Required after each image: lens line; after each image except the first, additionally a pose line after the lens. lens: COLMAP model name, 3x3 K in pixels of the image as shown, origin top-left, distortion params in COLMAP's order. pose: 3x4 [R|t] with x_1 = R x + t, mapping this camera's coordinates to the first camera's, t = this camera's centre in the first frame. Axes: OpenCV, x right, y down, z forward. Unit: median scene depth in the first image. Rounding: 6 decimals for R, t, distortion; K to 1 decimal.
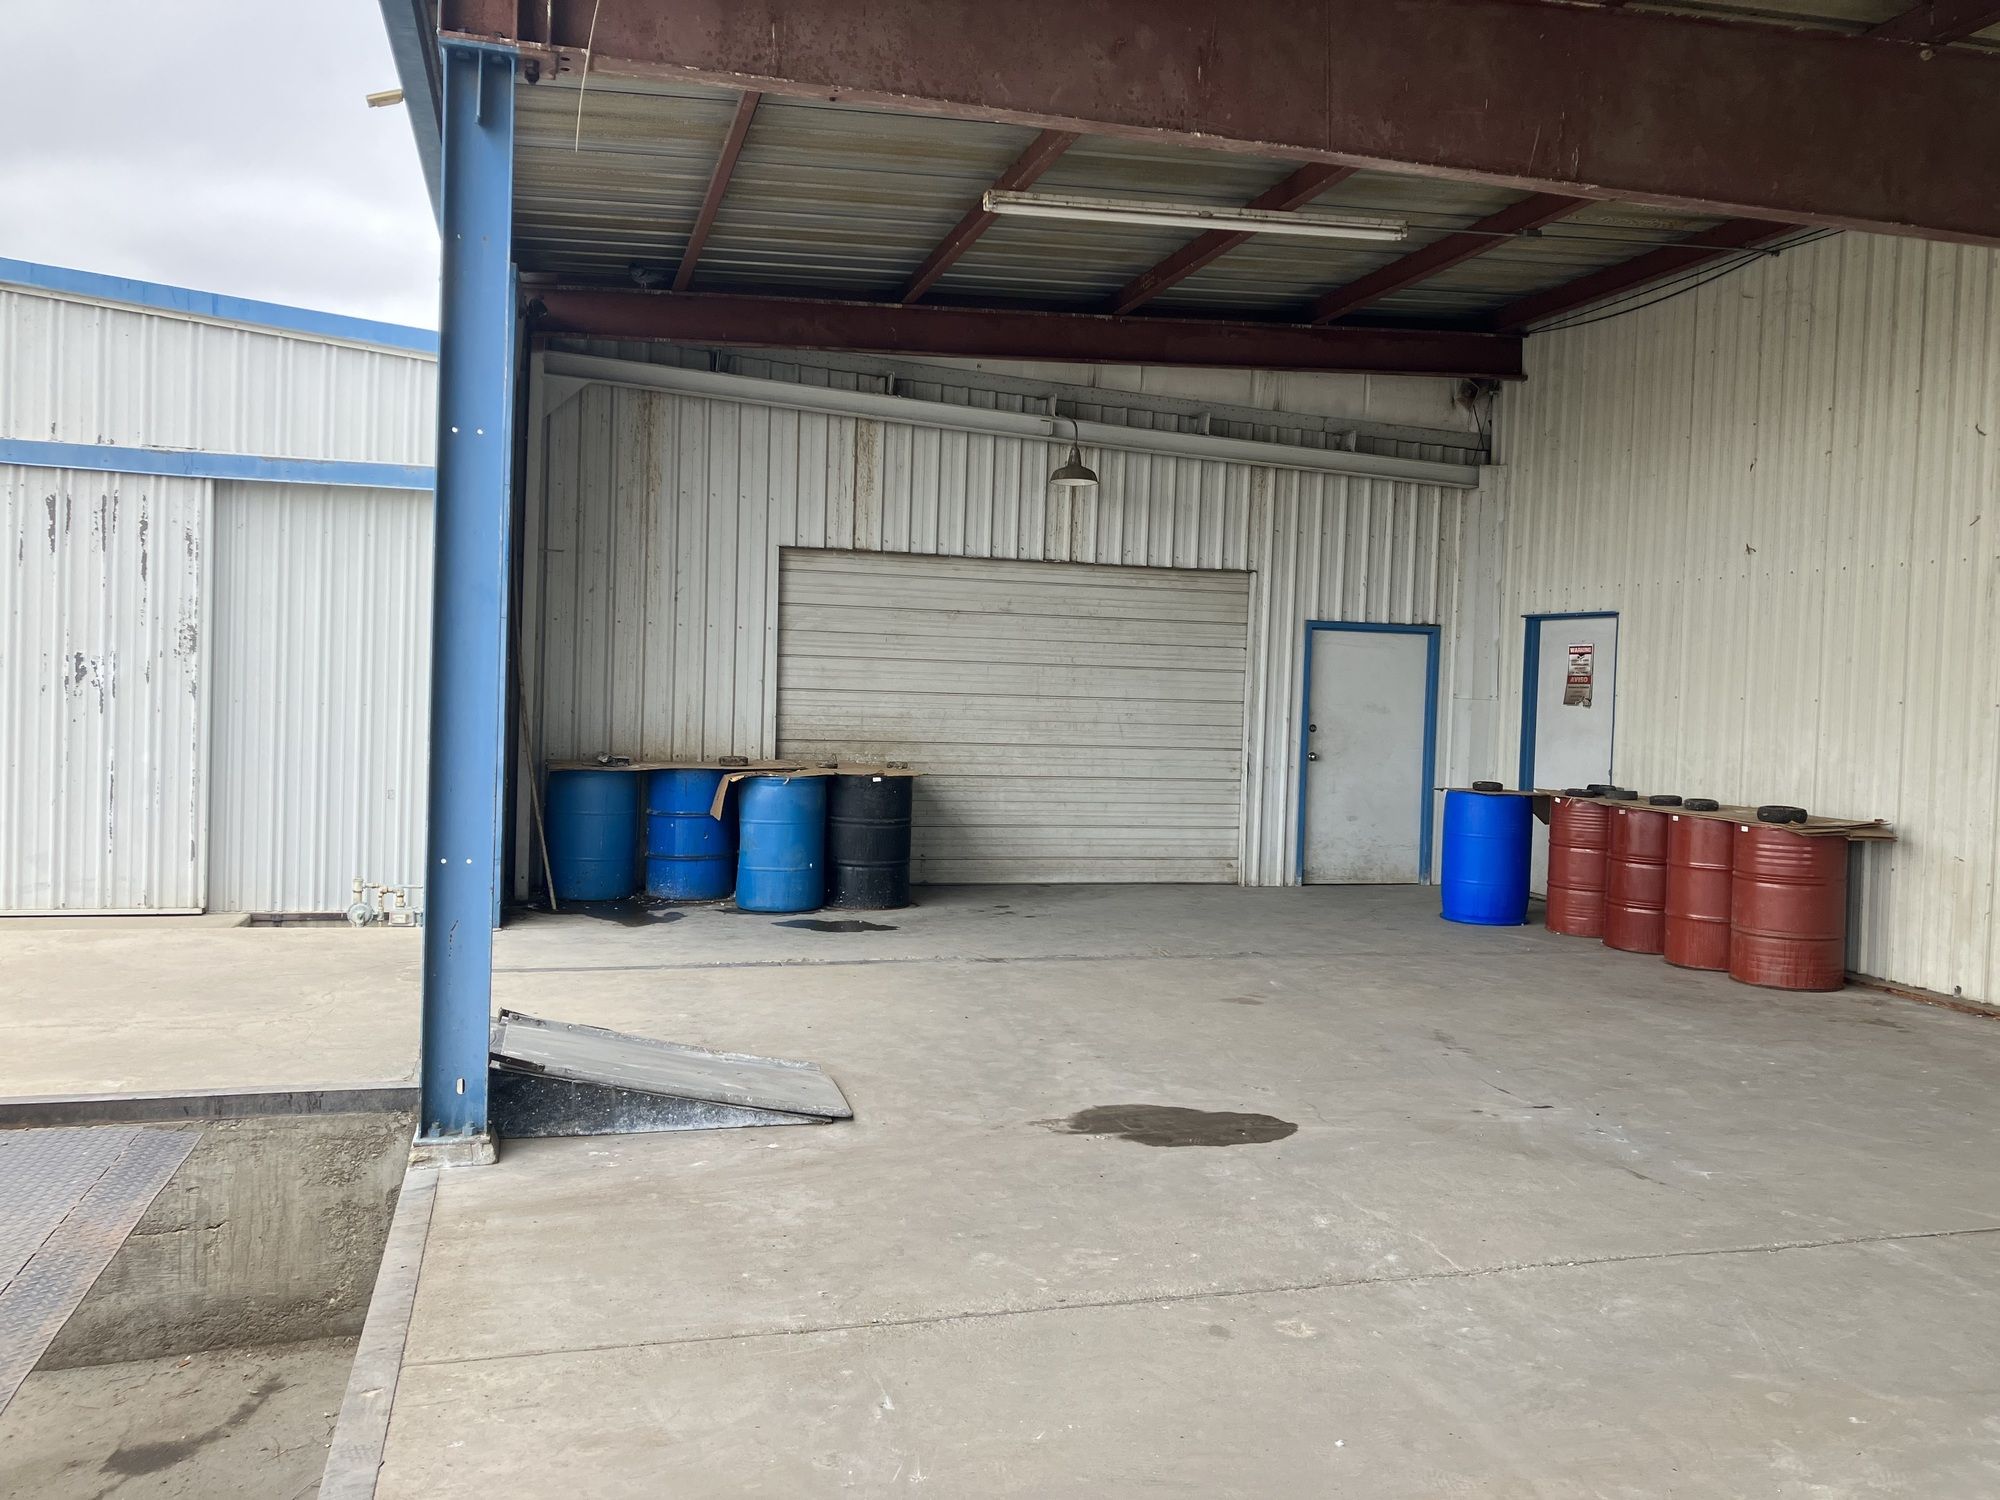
lens RADIAL K [[1647.8, 0, 1034.4], [0, 1647.8, 727.7], [0, 0, 1]] dist [0.075959, -0.060578]
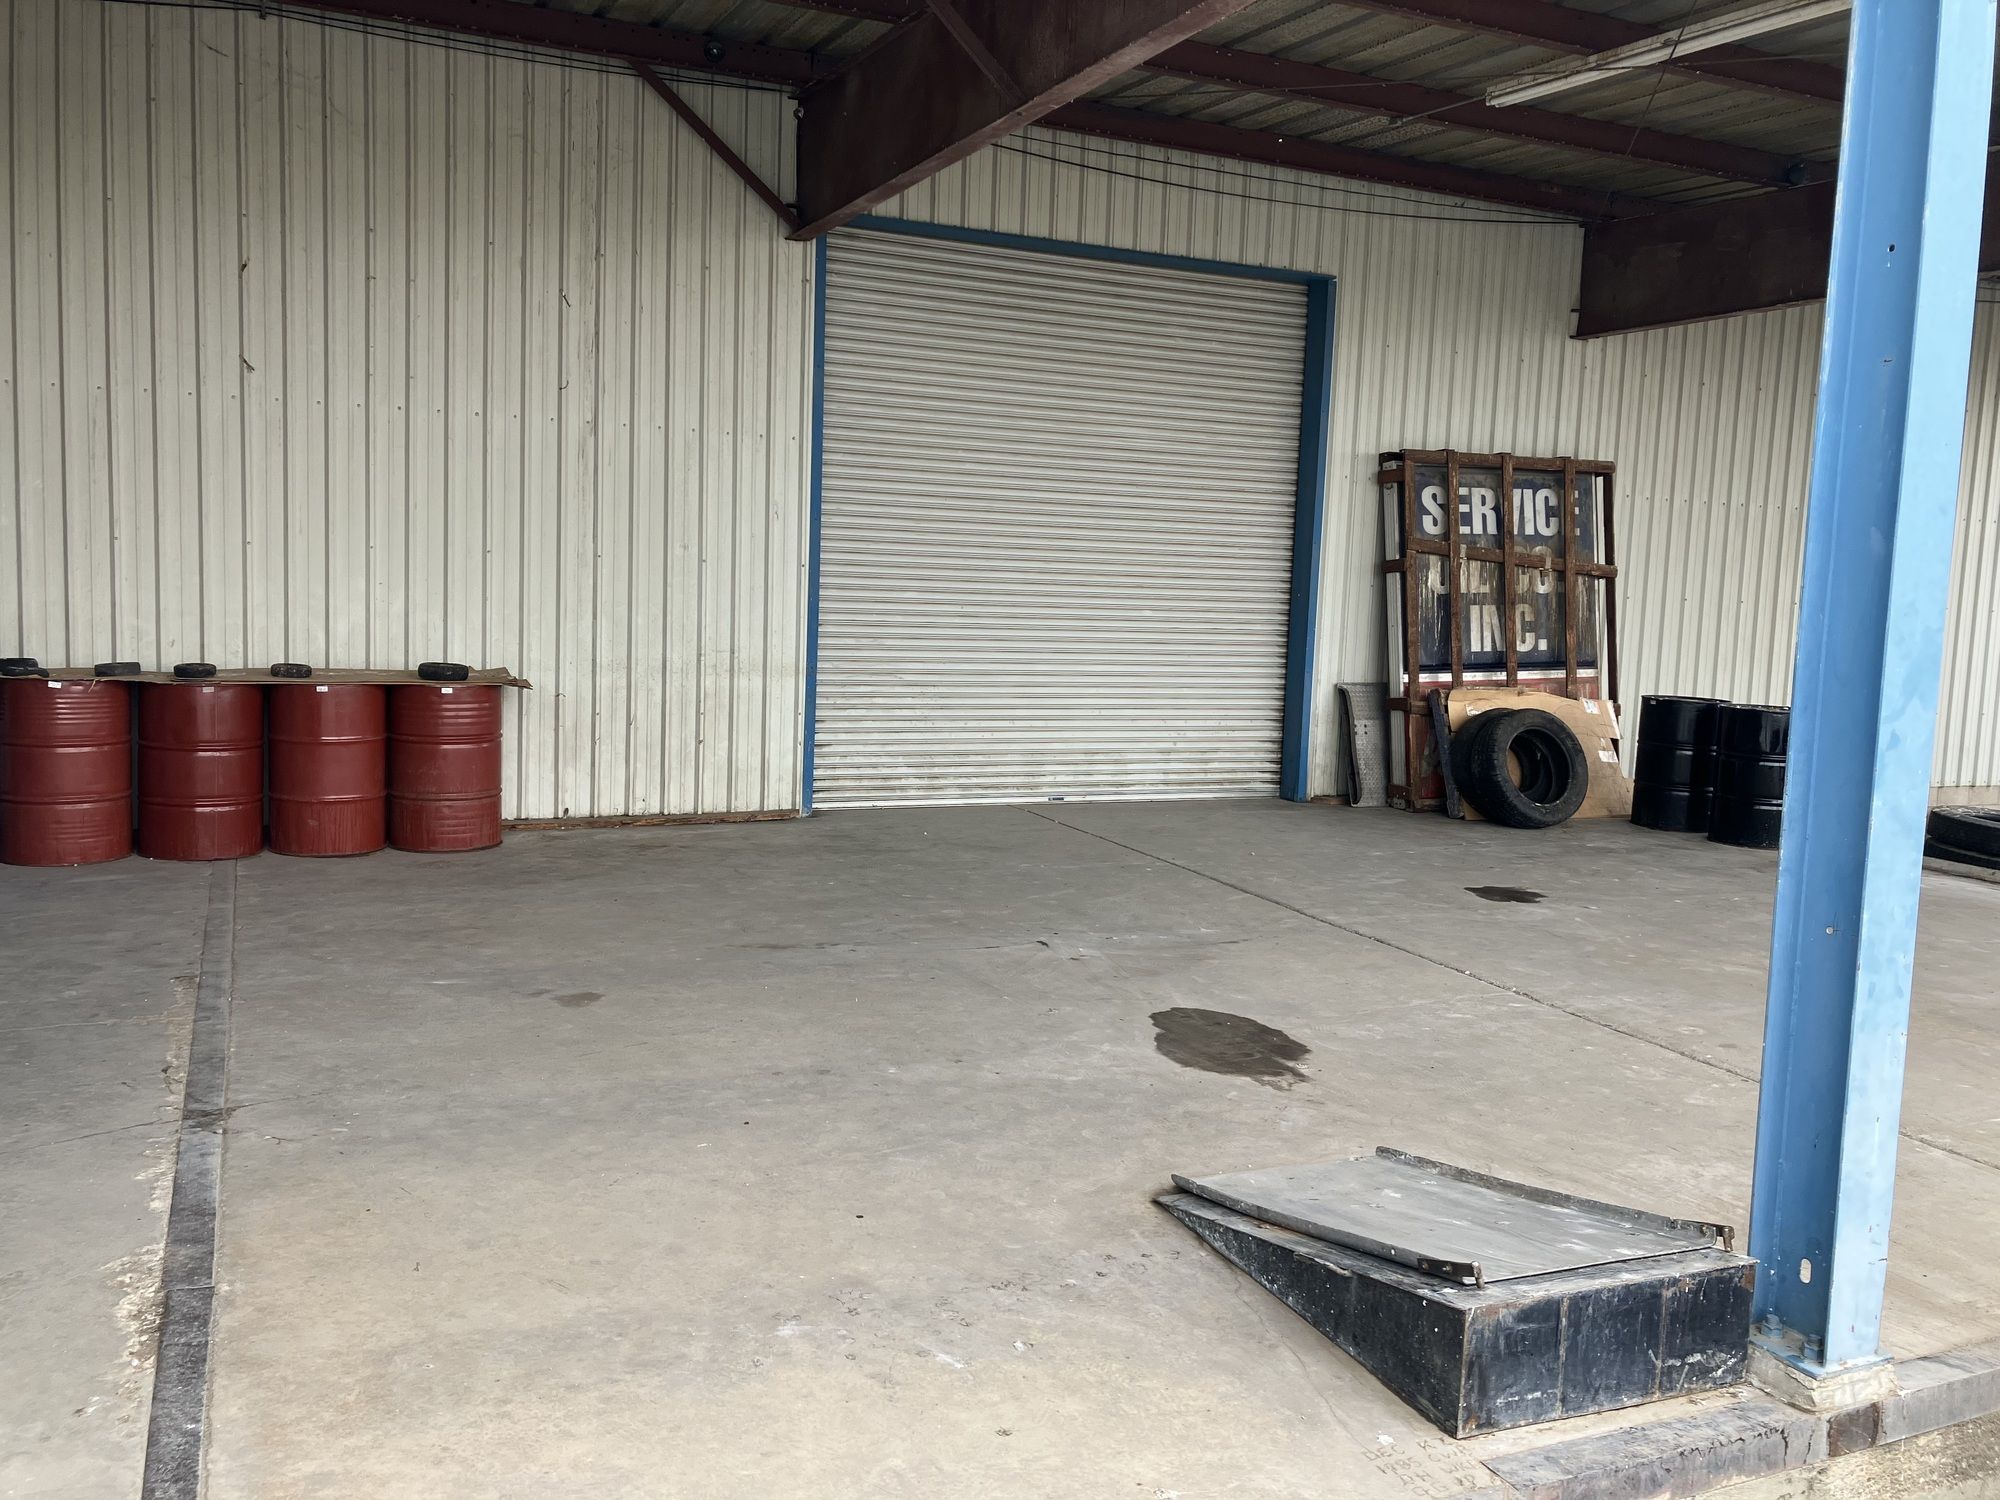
lens RADIAL K [[1647.8, 0, 990.8], [0, 1647.8, 743.1], [0, 0, 1]] dist [0.075959, -0.060578]
pose [[-0.163024, -0.139719, 0.976679, -0.861489], [-0.019320, 0.990184, 0.138426, -0.072436], [-0.986433, 0.003697, -0.164123, 1.352622]]
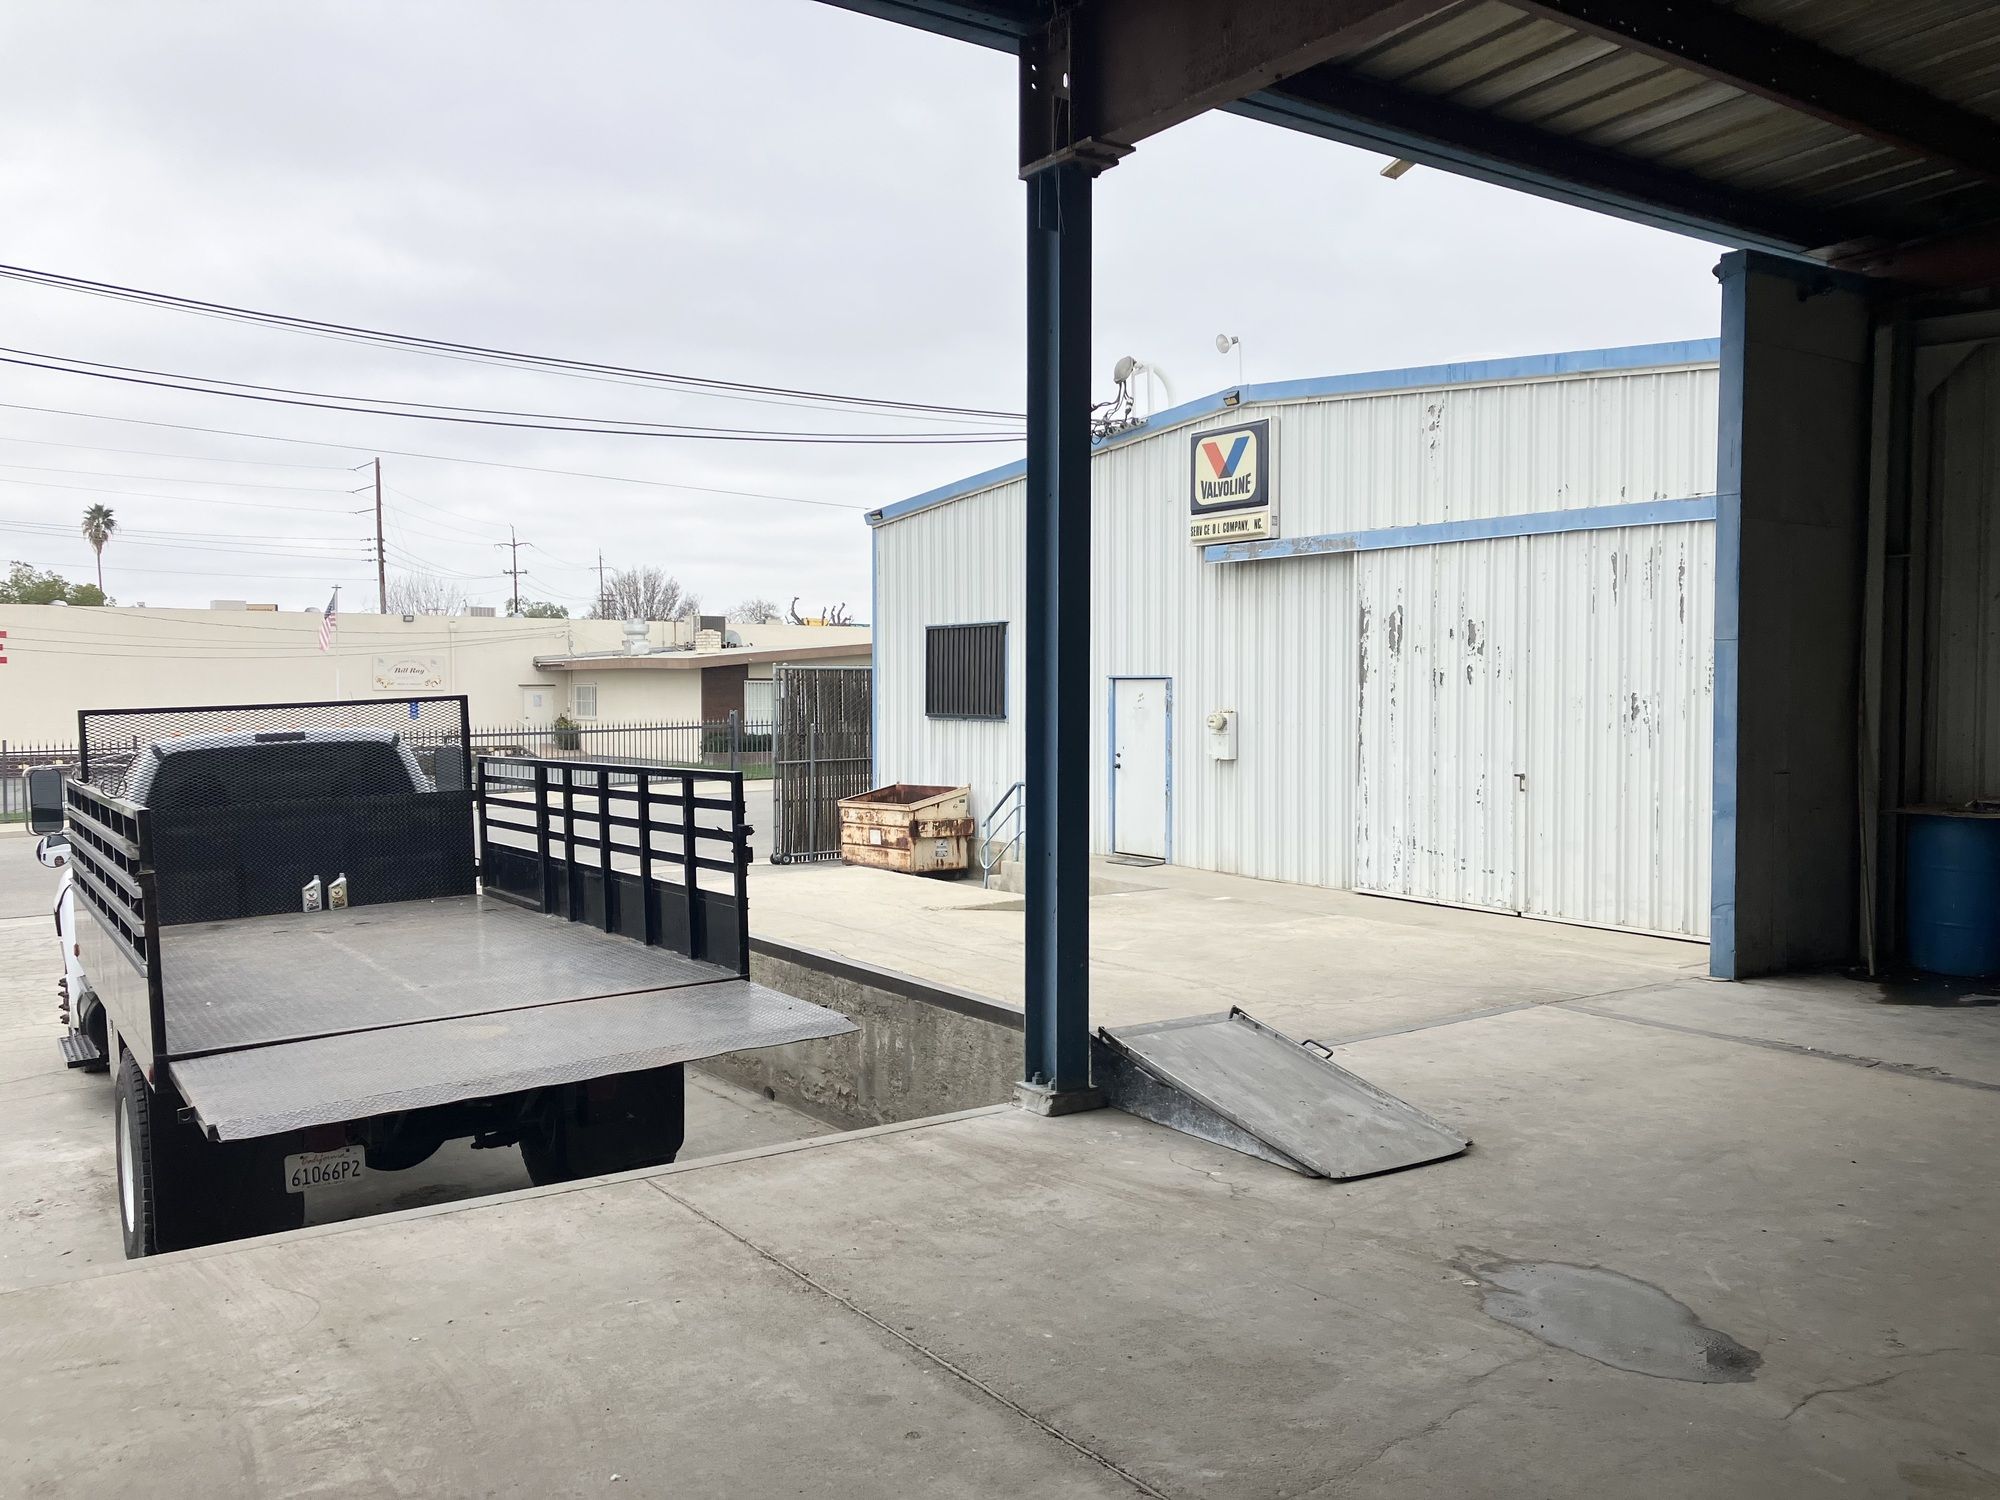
lens RADIAL K [[1647.8, 0, 979.5], [0, 1647.8, 731.1], [0, 0, 1]] dist [0.075959, -0.060578]
pose [[0.323219, -0.005680, -0.946307, 0.706326], [-0.020802, 0.999698, -0.013106, 0.007608], [0.946095, 0.023921, 0.323004, 0.535631]]
